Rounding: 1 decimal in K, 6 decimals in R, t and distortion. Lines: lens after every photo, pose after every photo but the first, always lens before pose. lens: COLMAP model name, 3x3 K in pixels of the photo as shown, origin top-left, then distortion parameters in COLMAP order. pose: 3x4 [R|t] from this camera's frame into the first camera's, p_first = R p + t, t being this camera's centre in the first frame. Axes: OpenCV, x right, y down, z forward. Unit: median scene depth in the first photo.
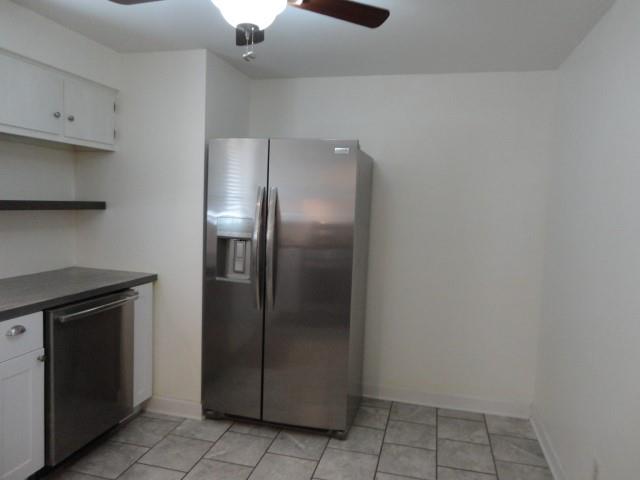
lens RADIAL K [[486.8, 0, 320.0], [0, 486.8, 240.0], [0, 0, 1]] dist [-0.001372, 0.003379]
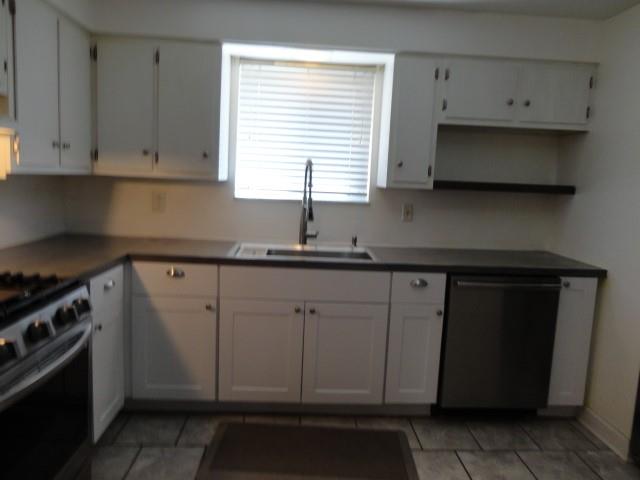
lens RADIAL K [[486.8, 0, 320.0], [0, 486.8, 240.0], [0, 0, 1]] dist [-0.001372, 0.003379]
pose [[0.285612, 0.110224, -0.951985, 0.350524], [-0.112133, 0.990384, 0.081028, 0.003608], [0.951762, 0.083607, 0.295226, 0.275623]]
